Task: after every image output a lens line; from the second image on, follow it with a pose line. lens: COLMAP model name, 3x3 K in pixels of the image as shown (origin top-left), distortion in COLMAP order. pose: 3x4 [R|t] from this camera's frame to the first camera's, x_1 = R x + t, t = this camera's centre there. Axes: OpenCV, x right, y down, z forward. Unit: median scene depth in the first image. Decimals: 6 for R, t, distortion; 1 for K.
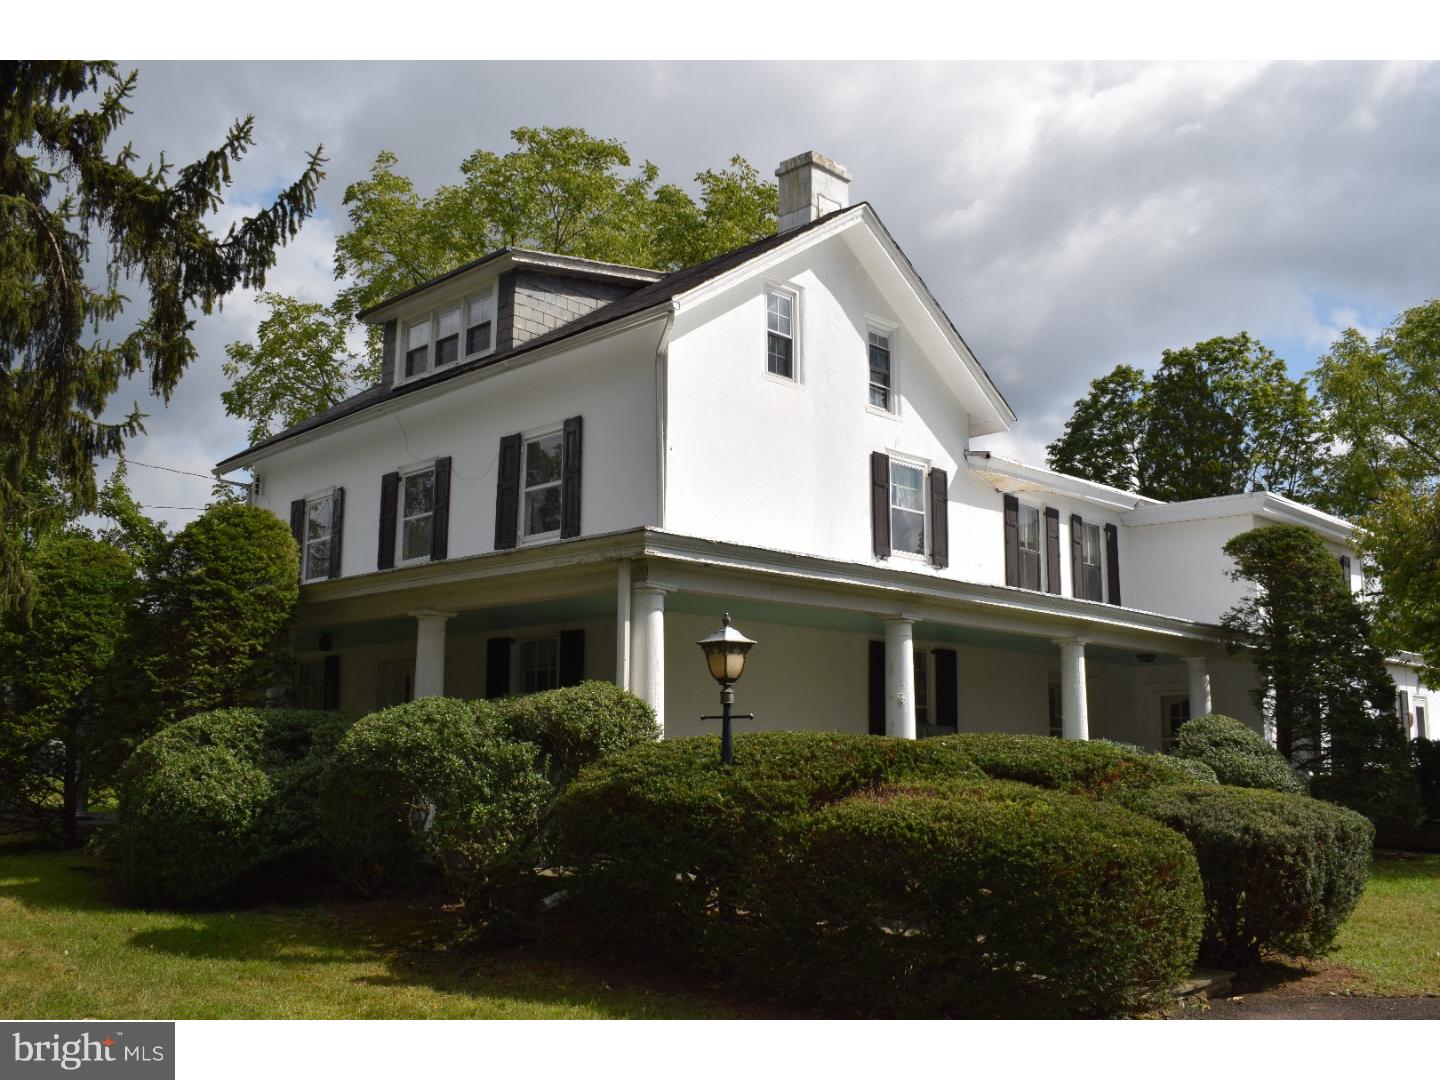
lens RADIAL K [[1315.9, 0, 720.0], [0, 1315.9, 540.0], [0, 0, 1]] dist [-0.067436, -0.014609]
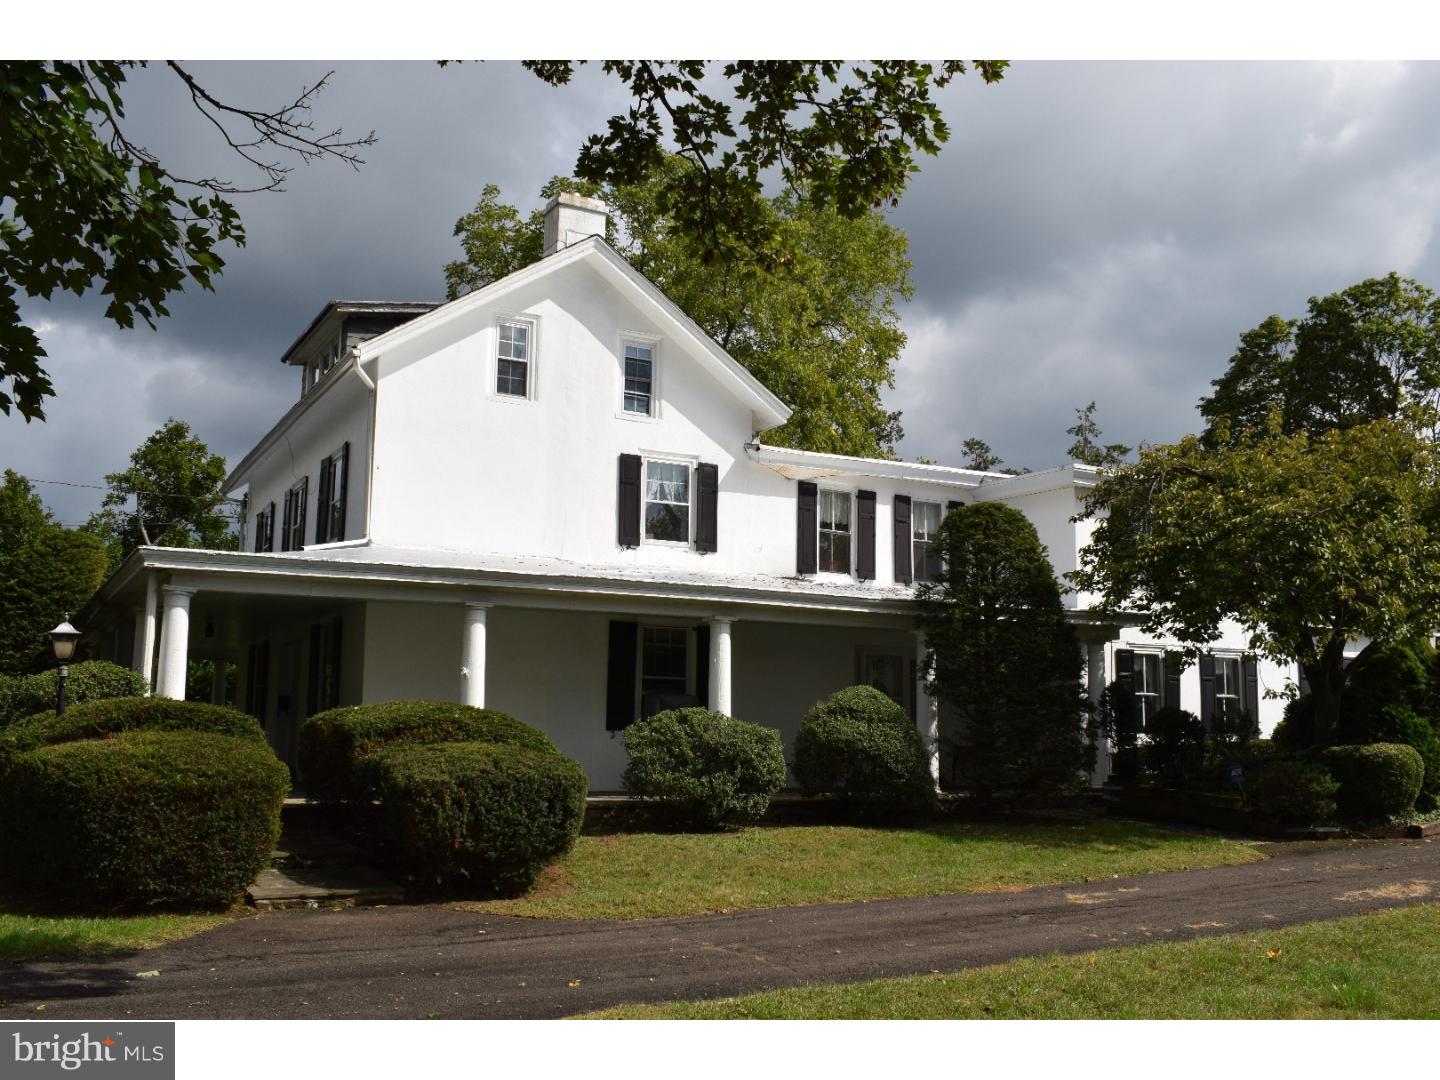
lens RADIAL K [[1315.9, 0, 720.0], [0, 1315.9, 540.0], [0, 0, 1]] dist [-0.067436, -0.014609]
pose [[0.961460, -0.036974, -0.272446, 0.485826], [0.042580, 0.998985, 0.014690, -0.005805], [0.271627, -0.025724, 0.962059, -0.063937]]
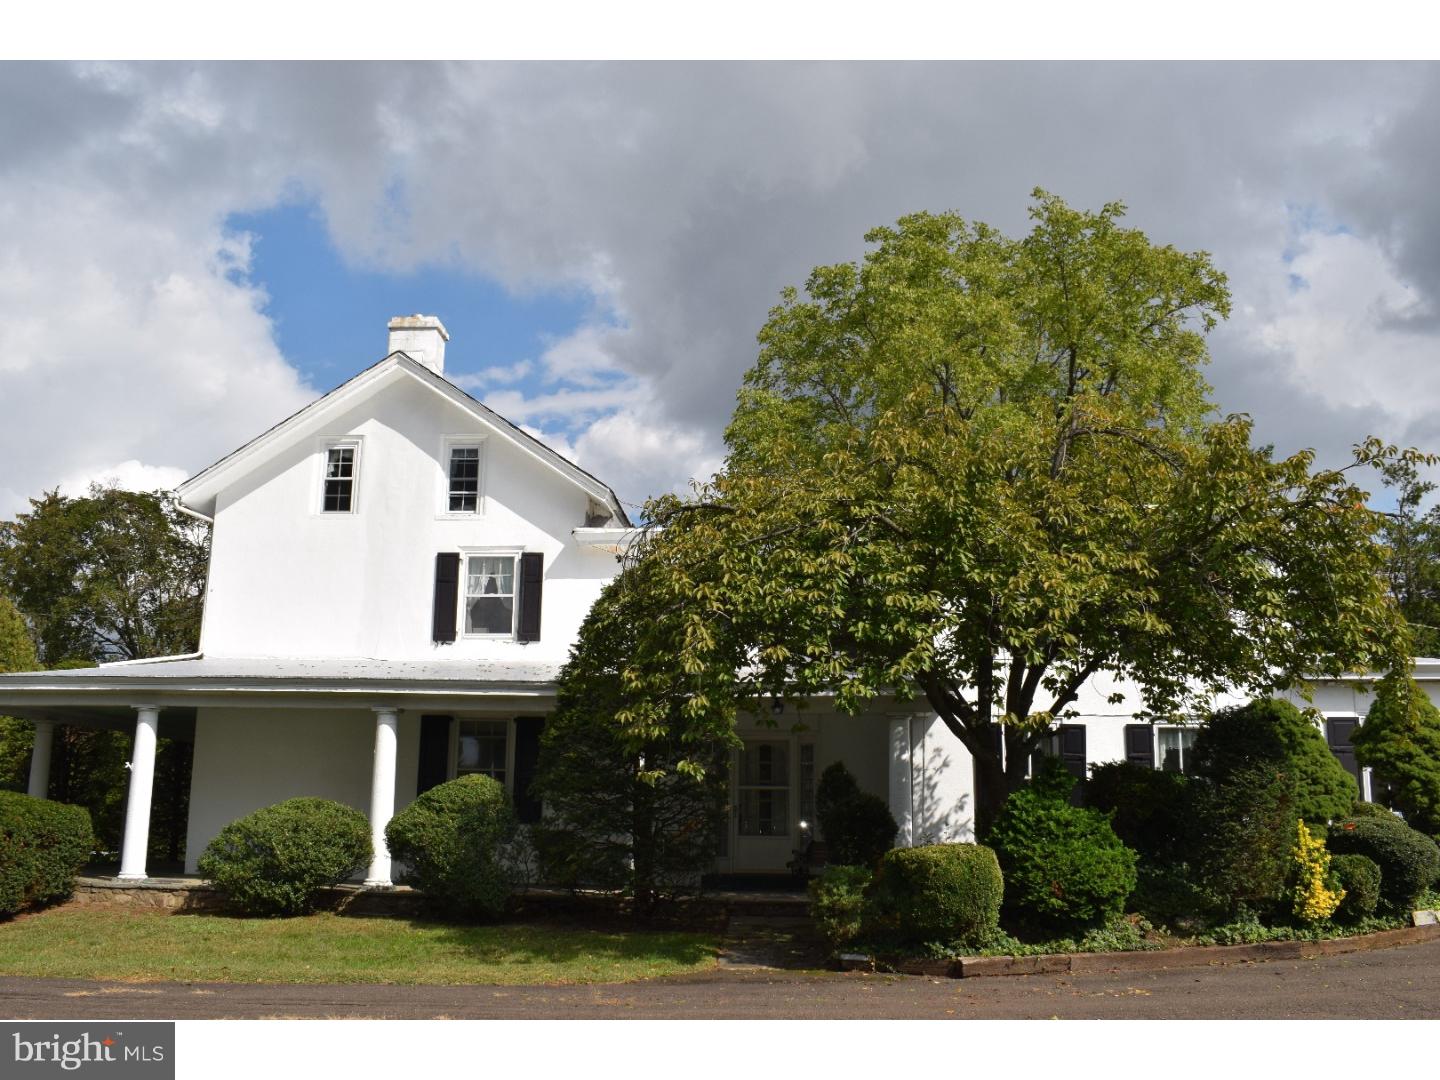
lens RADIAL K [[1315.9, 0, 720.0], [0, 1315.9, 540.0], [0, 0, 1]] dist [-0.067436, -0.014609]
pose [[0.664881, -0.156134, -0.730449, 1.102606], [0.118534, 0.987572, -0.103200, 0.069544], [0.737484, -0.017967, 0.675125, 0.380174]]
